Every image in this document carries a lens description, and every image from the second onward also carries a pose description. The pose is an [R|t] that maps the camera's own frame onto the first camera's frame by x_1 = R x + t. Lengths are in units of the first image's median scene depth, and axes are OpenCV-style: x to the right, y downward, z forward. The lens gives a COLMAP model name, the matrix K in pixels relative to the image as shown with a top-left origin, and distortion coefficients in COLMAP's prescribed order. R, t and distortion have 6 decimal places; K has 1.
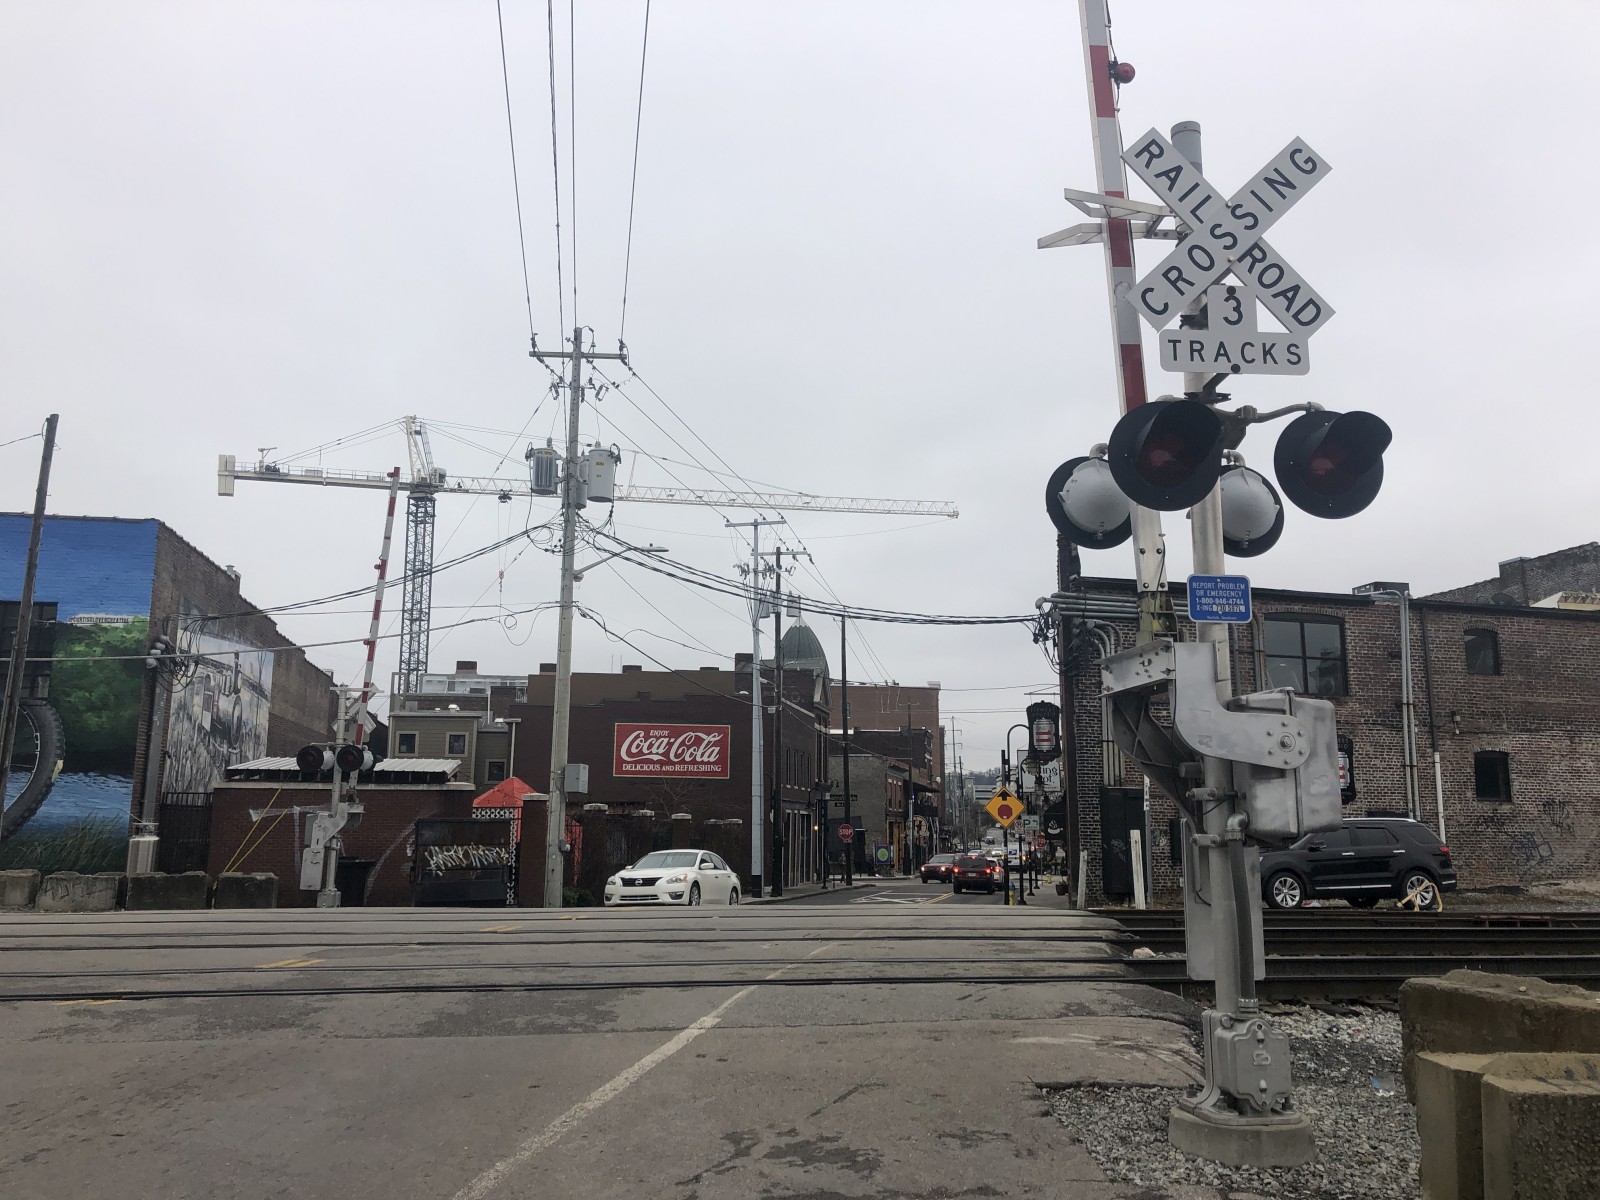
lens RADIAL K [[1303.3, 0, 789.5], [0, 1303.3, 565.3], [0, 0, 1]] dist [0.043885, -0.073691]
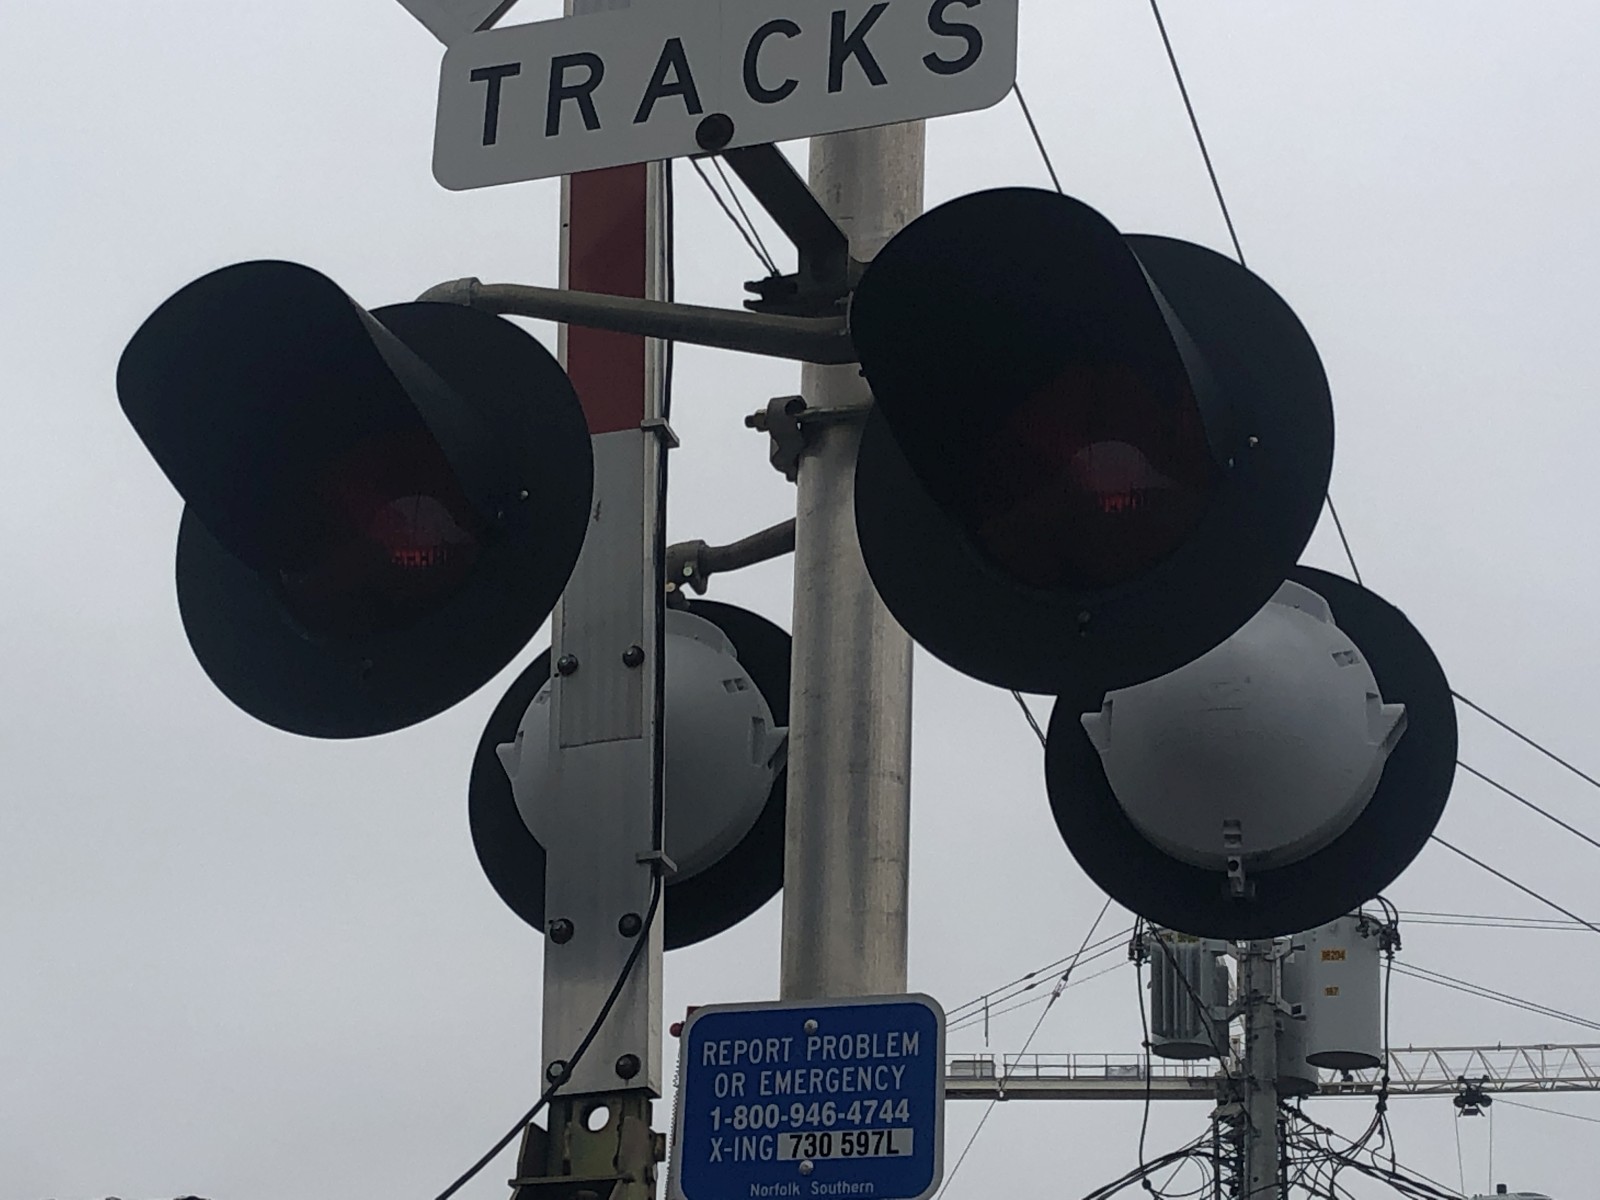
lens RADIAL K [[3588.2, 0, 796.8], [0, 3588.2, 597.6], [0, 0, 1]] dist [0.186966, 0.000000]
pose [[0.905313, -0.127995, -0.405001, 0.610751], [0.048426, 0.978401, -0.200962, 0.067226], [0.421976, 0.162321, 0.891958, 0.428622]]
